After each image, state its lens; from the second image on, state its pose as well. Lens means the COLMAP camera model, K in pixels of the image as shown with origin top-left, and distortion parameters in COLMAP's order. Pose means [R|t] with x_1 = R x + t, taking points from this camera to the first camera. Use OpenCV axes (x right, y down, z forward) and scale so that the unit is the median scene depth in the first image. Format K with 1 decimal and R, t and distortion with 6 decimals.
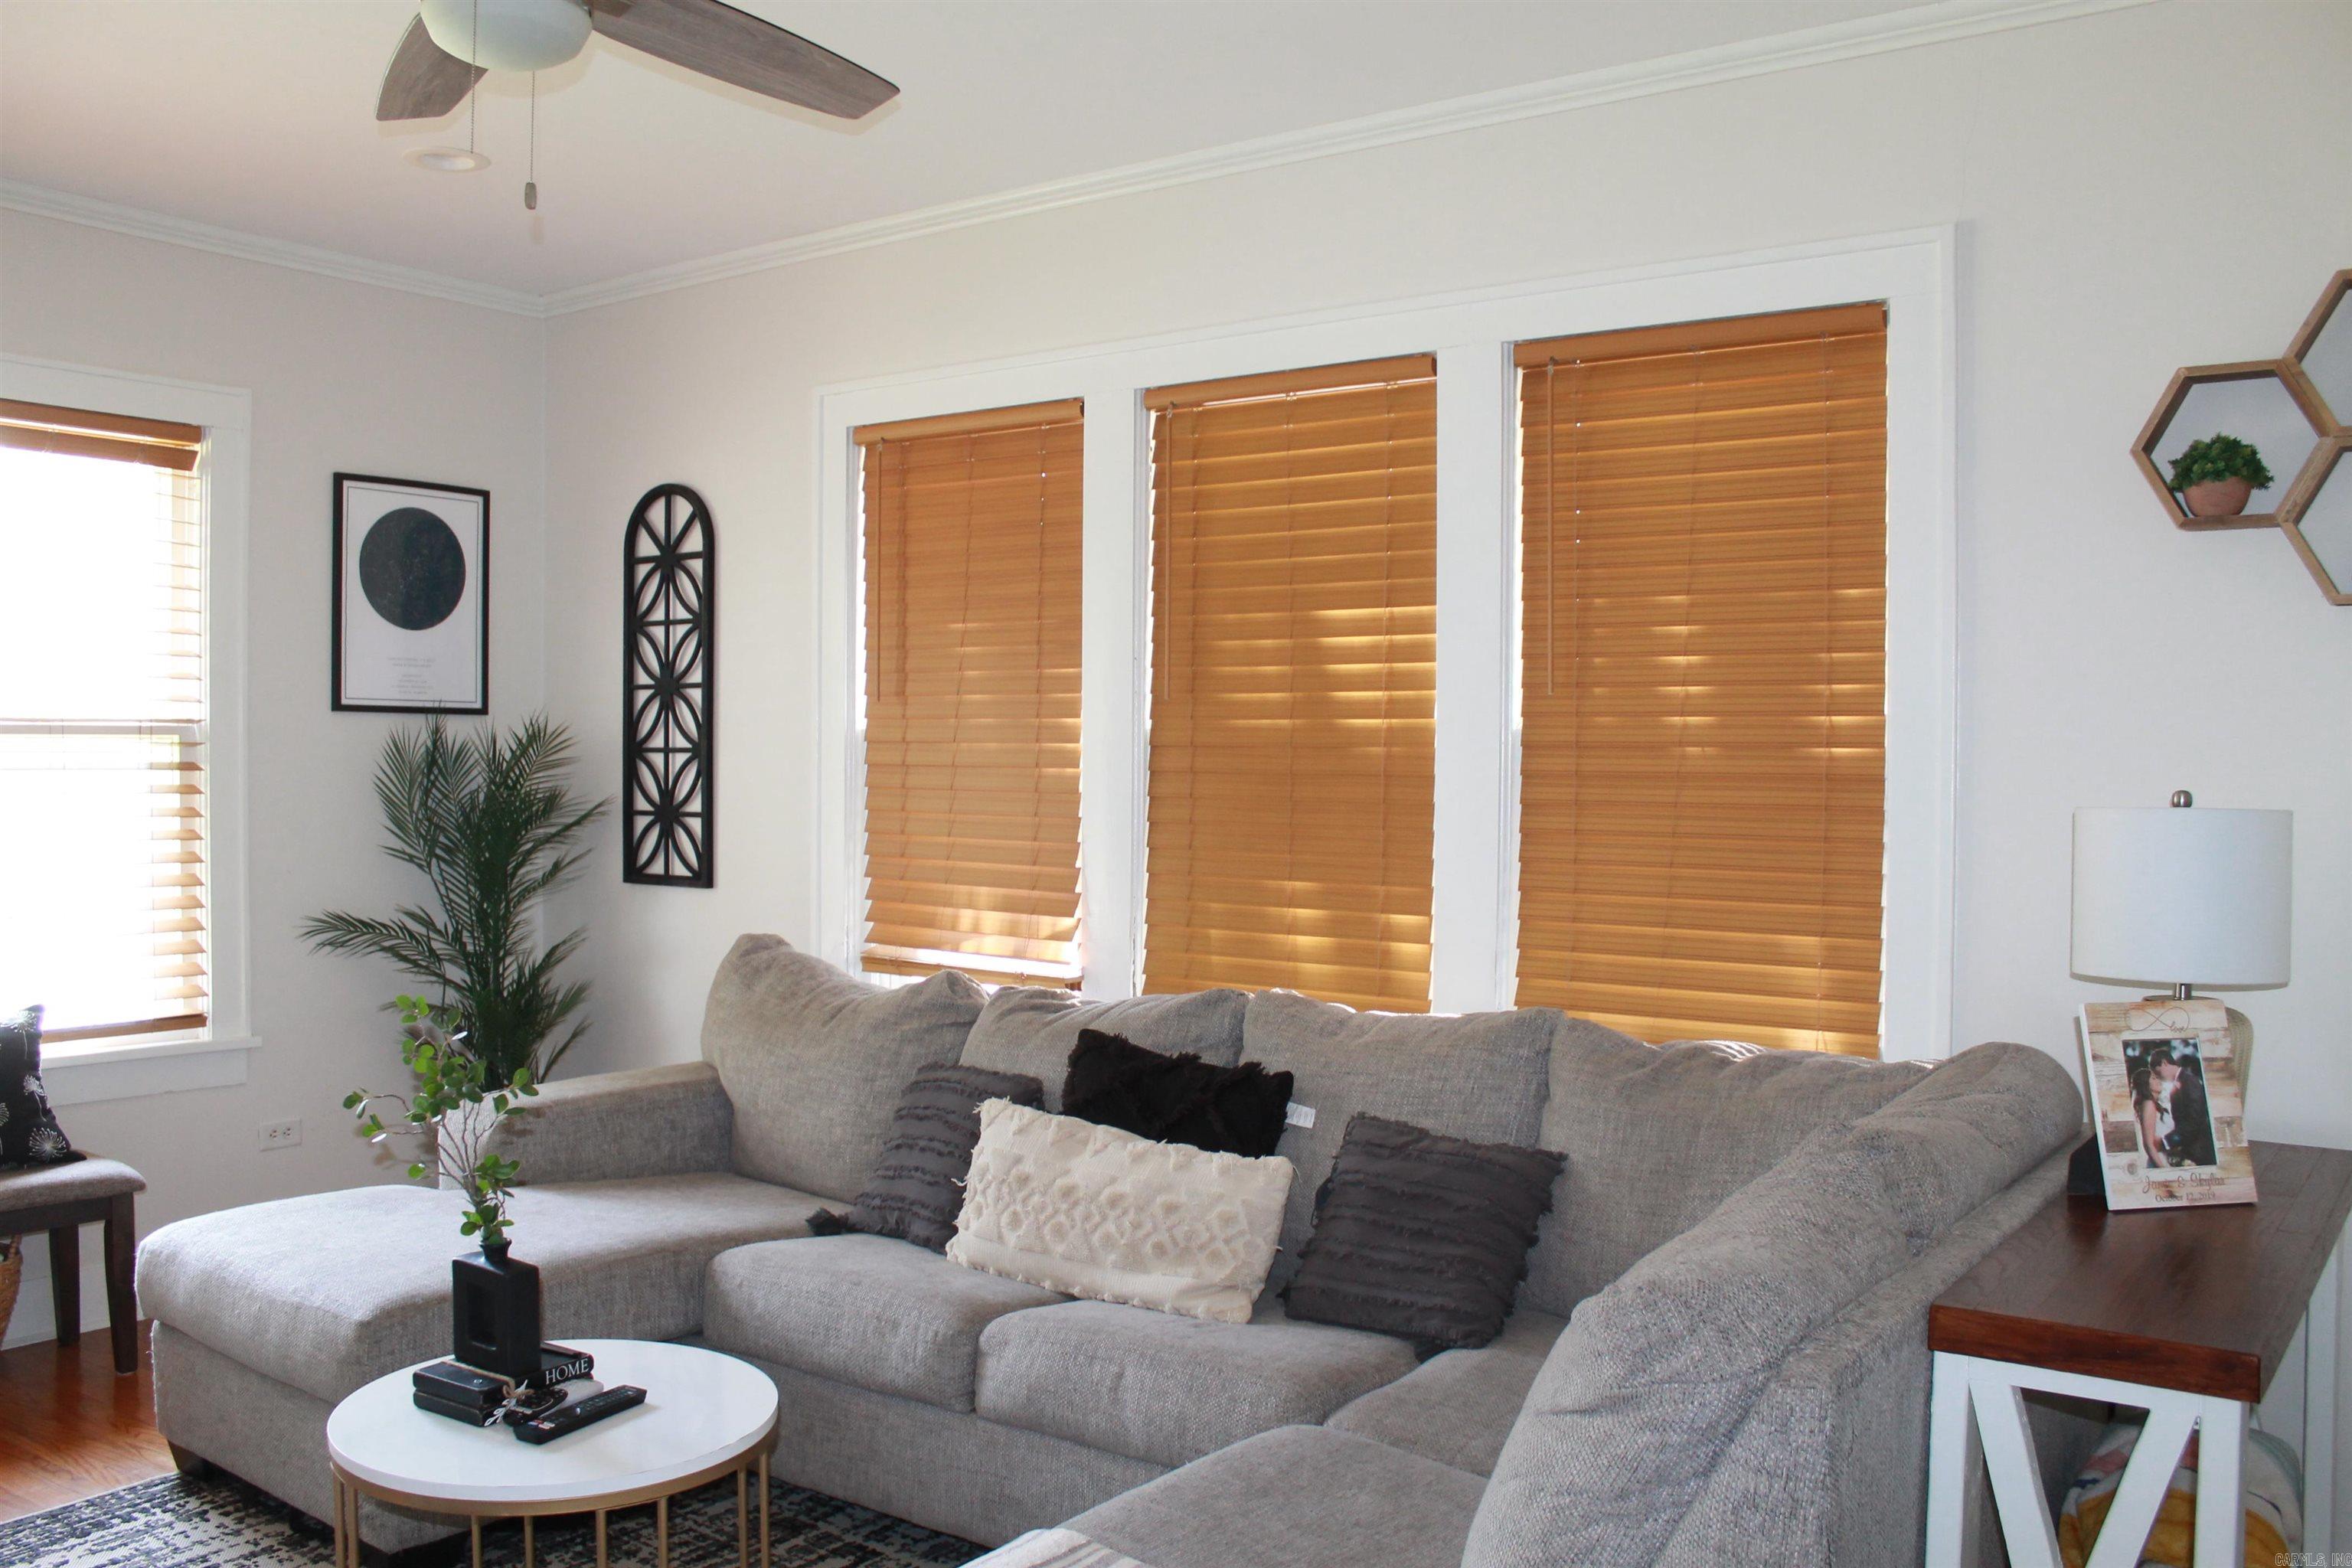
lens RADIAL K [[1999.2, 0, 1178.9], [0, 1999.2, 778.8], [0, 0, 1]] dist [-0.135901, 0.101983]
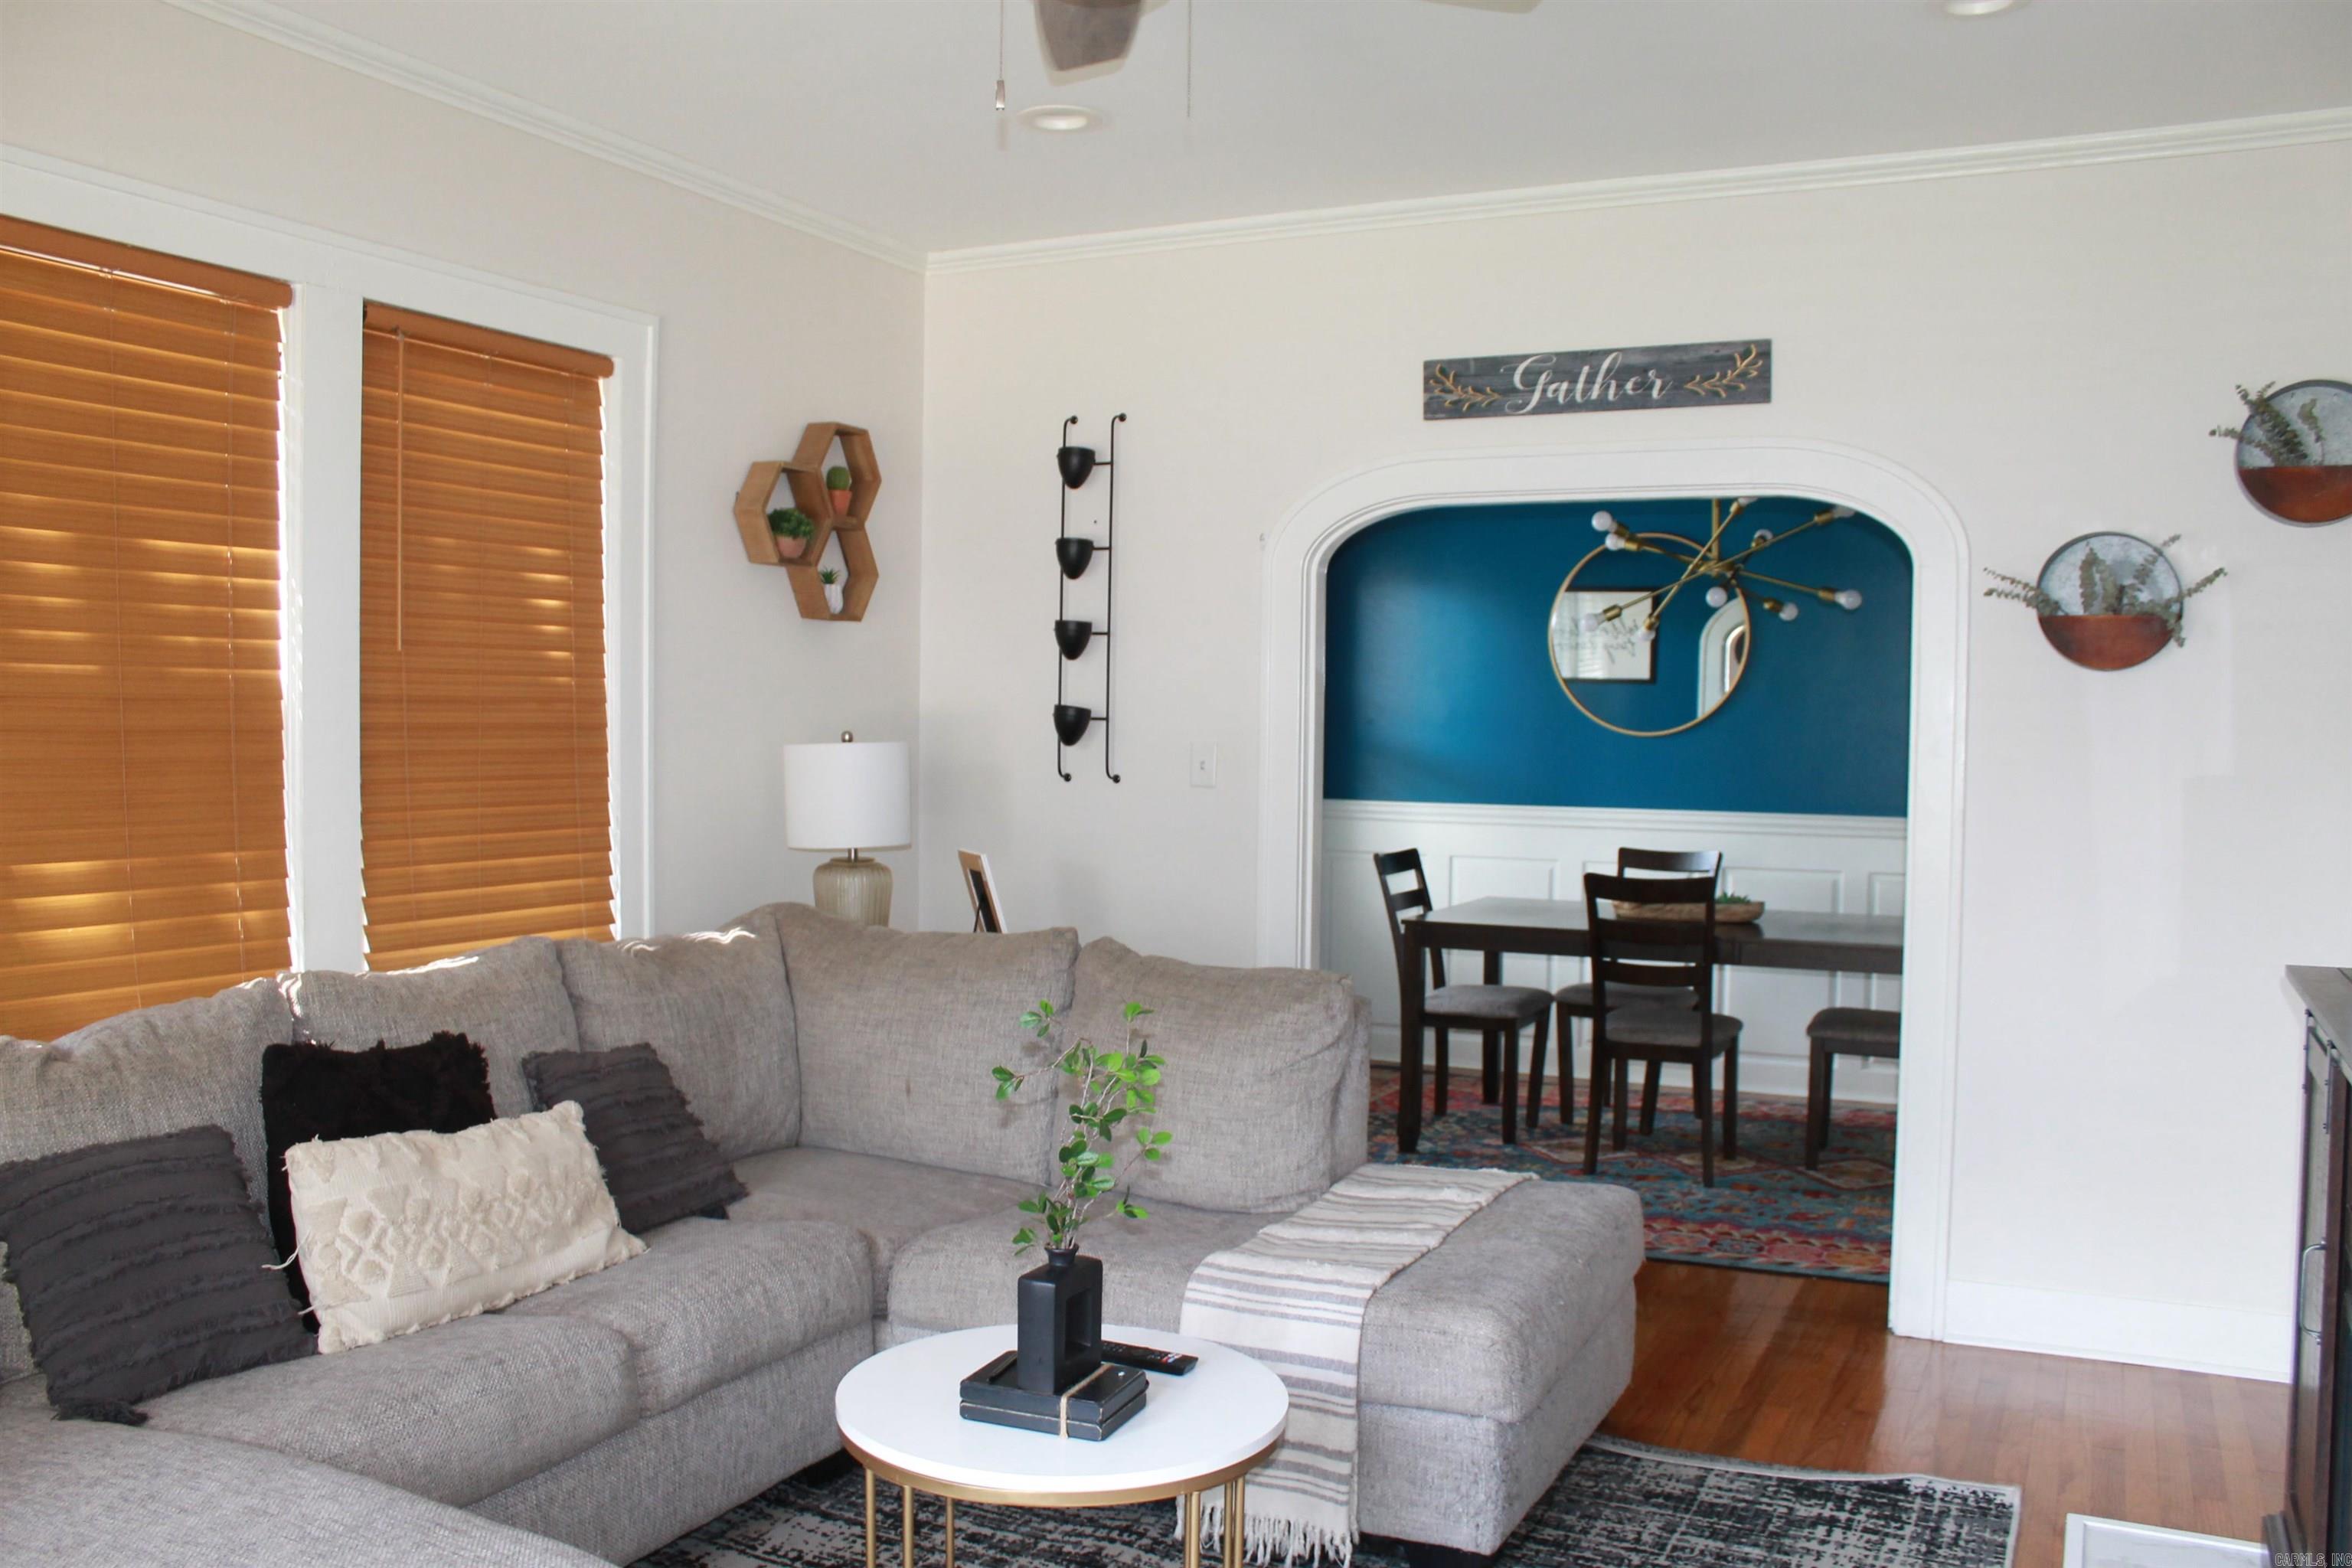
lens RADIAL K [[1999.2, 0, 1180.4], [0, 1999.2, 790.5], [0, 0, 1]] dist [-0.135901, 0.101983]
pose [[-0.167020, -0.049630, 0.984704, -0.860549], [-0.007157, 0.998767, 0.049125, -0.021703], [-0.985928, 0.001157, -0.167169, 0.733266]]
